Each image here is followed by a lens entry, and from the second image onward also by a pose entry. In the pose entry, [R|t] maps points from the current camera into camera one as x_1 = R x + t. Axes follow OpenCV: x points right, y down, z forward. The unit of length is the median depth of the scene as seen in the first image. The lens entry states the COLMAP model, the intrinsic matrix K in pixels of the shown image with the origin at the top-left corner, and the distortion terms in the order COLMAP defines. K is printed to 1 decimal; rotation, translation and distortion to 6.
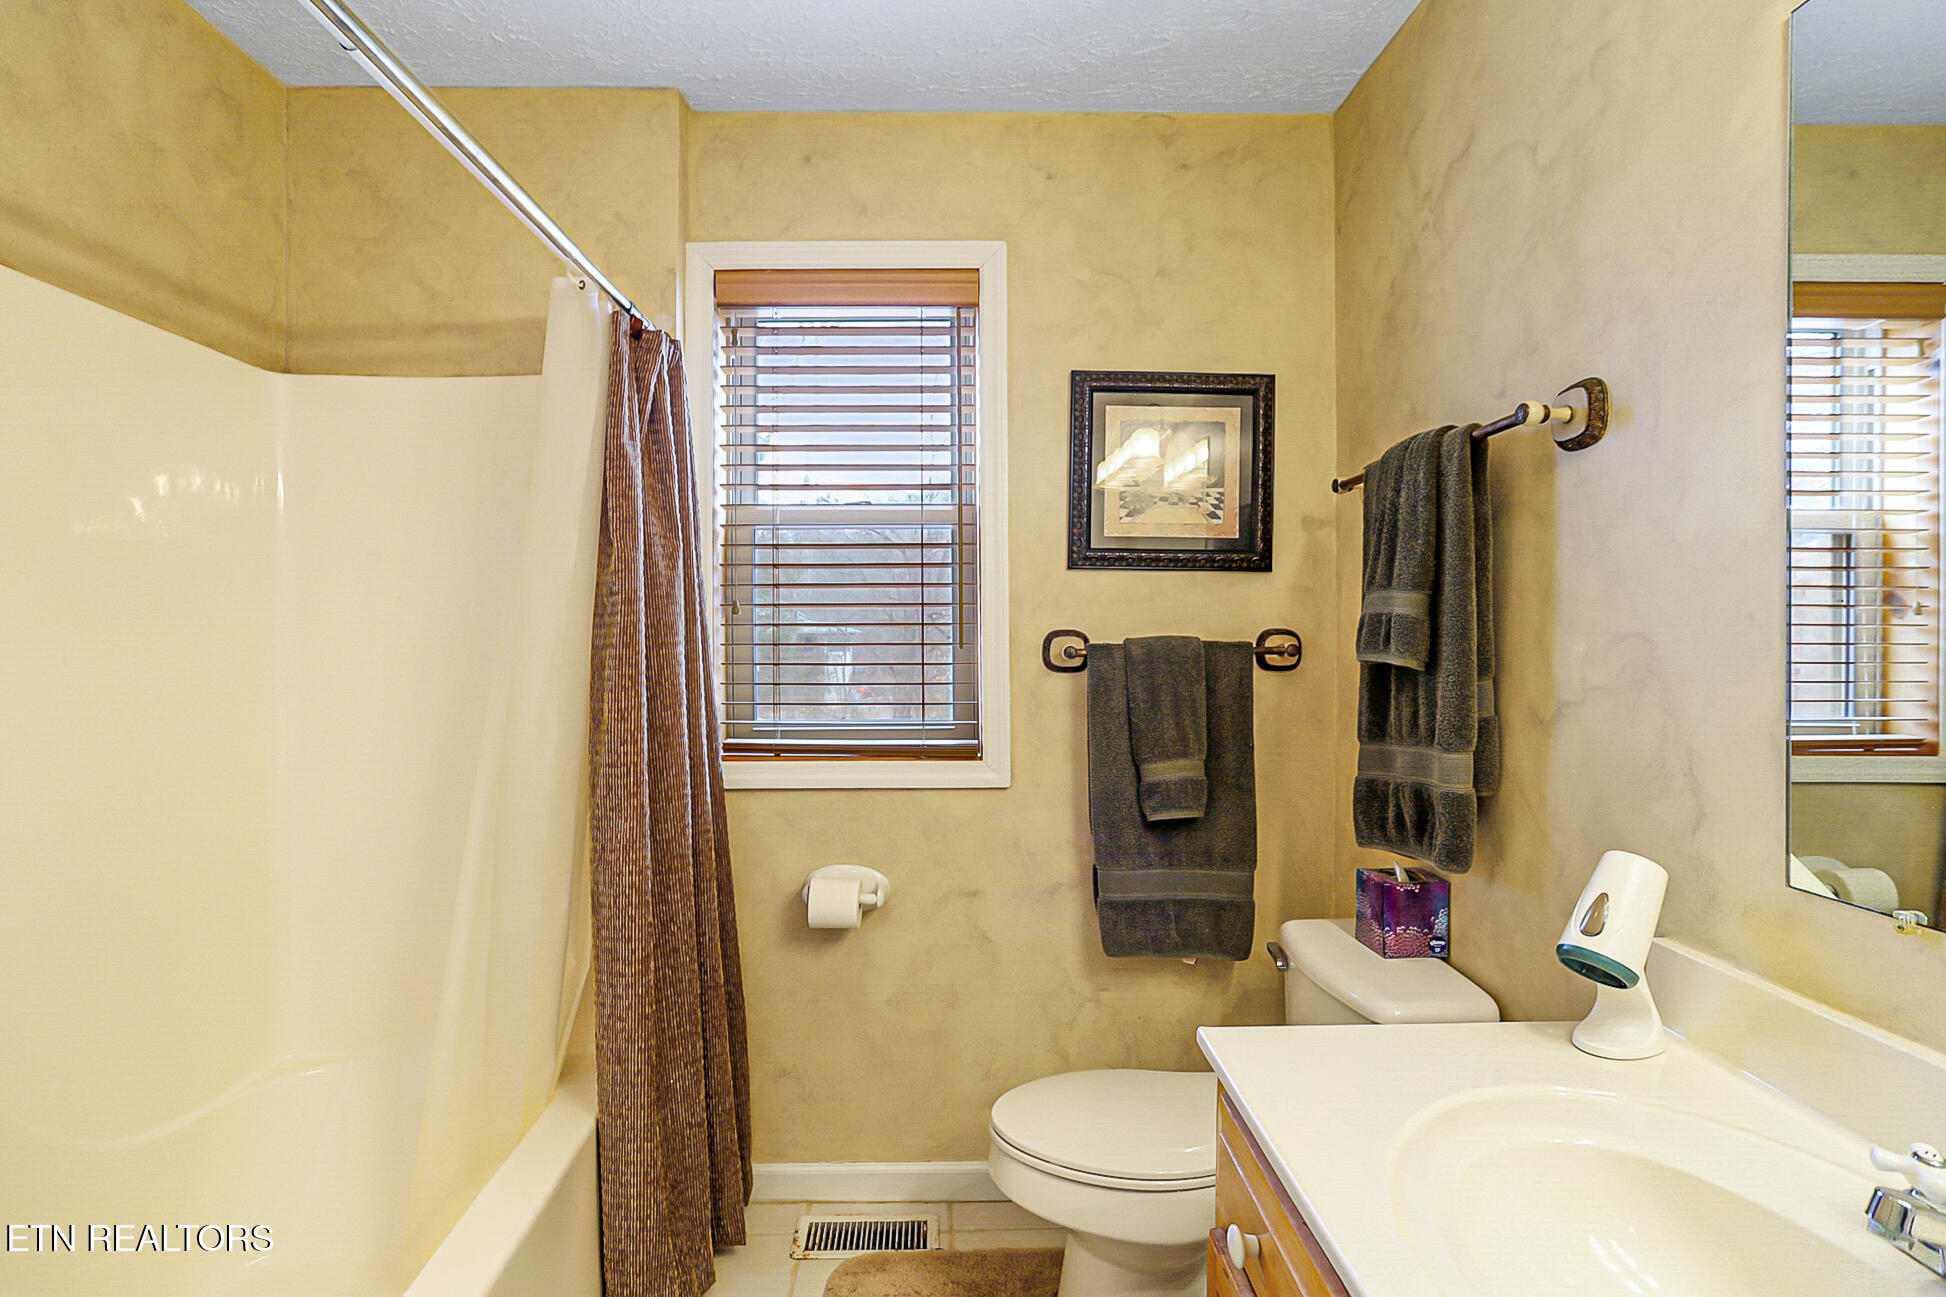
lens RADIAL K [[945.5, 0, 969.3], [0, 945.5, 657.4], [0, 0, 1]] dist [-0.057303, 0.035664]
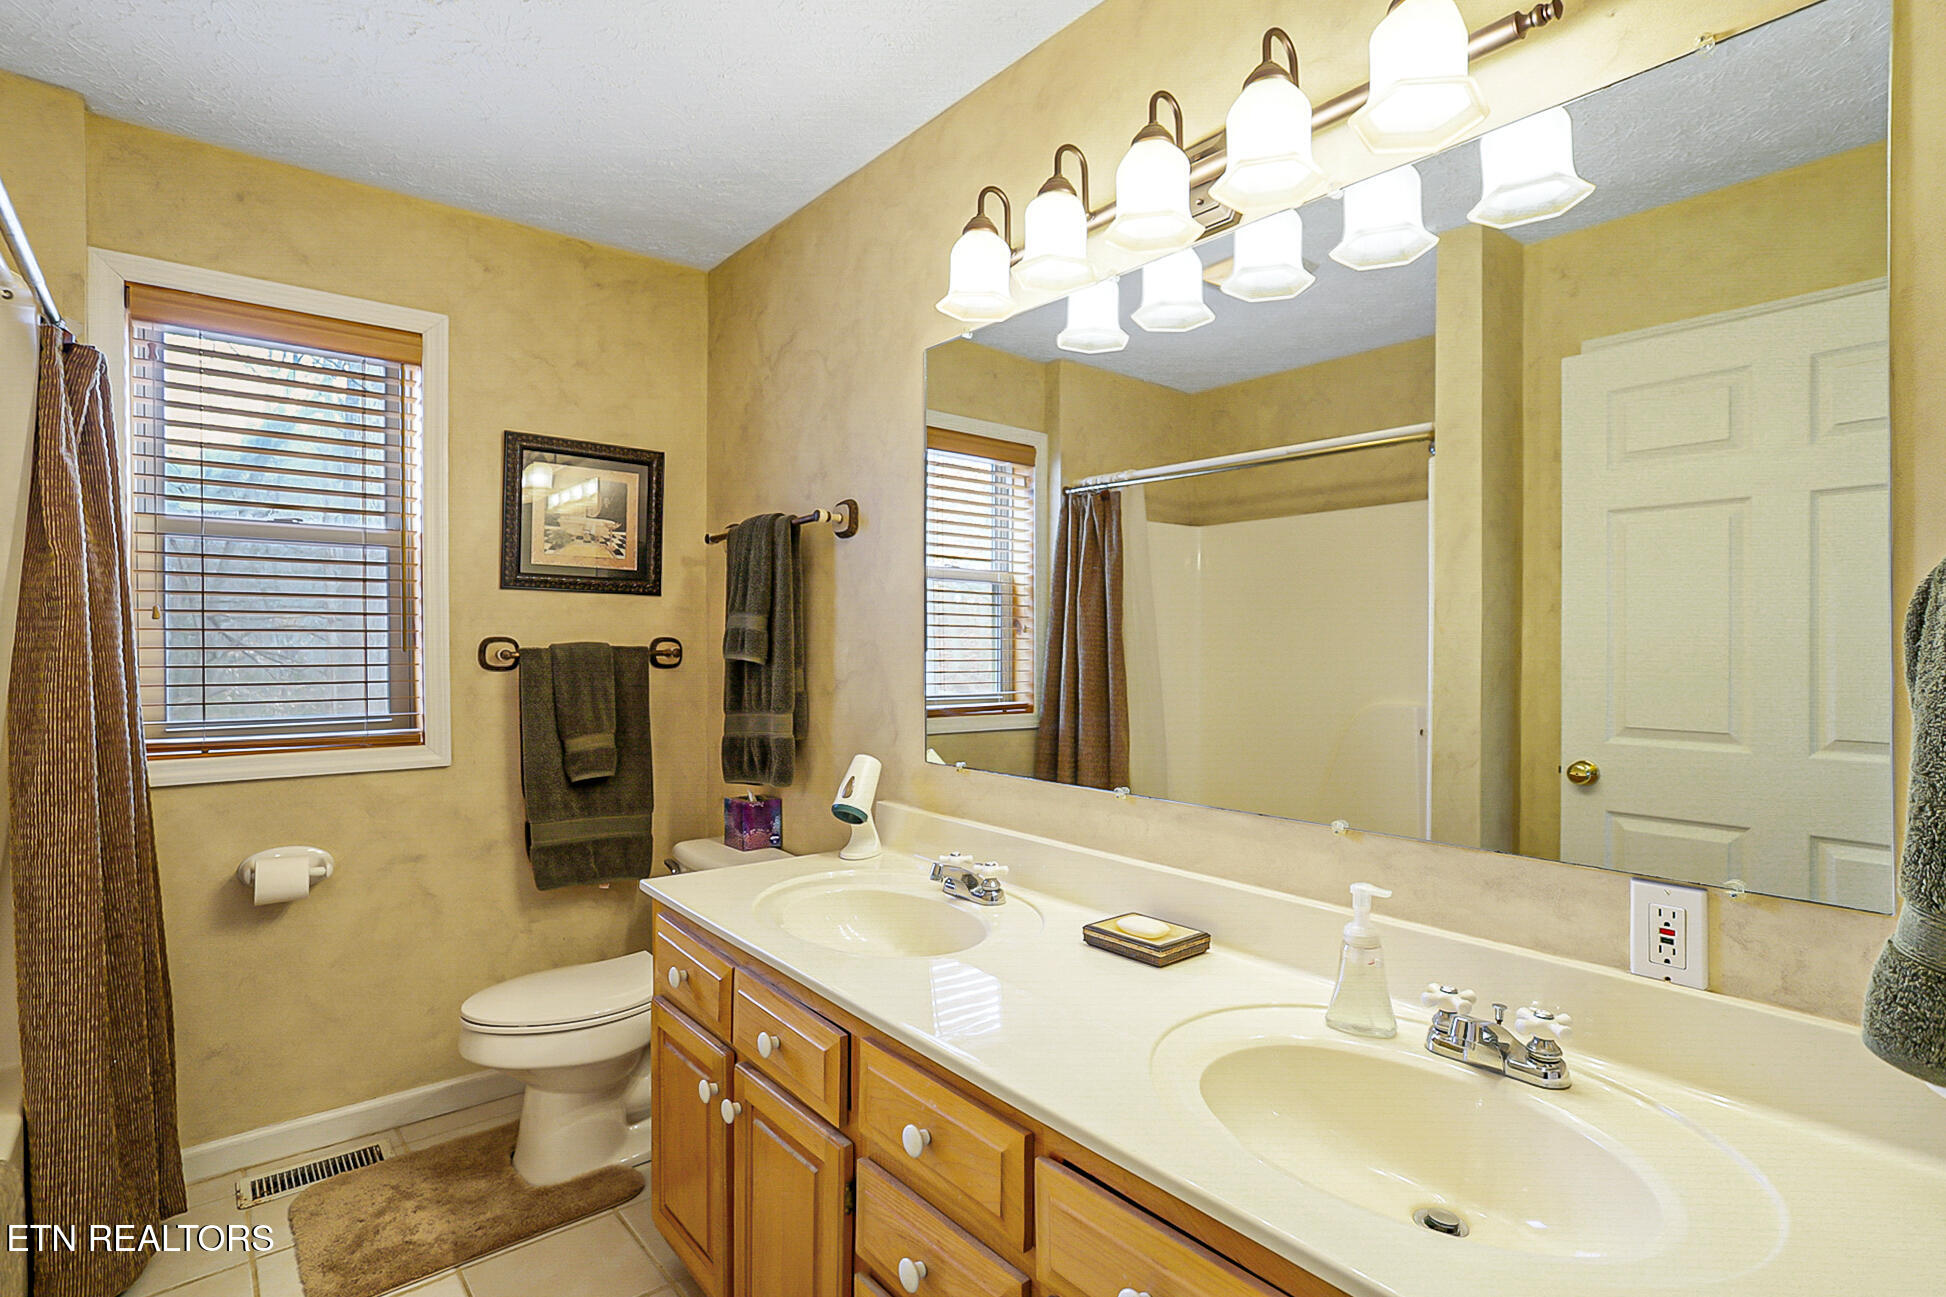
lens RADIAL K [[961.8, 0, 977.8], [0, 961.8, 640.5], [0, 0, 1]] dist [-0.061444, 0.037463]
pose [[0.783013, 0.006949, 0.621966, -0.196629], [0.010236, 0.999658, -0.024055, 0.013017], [-0.621921, 0.025202, 0.782675, -0.405412]]
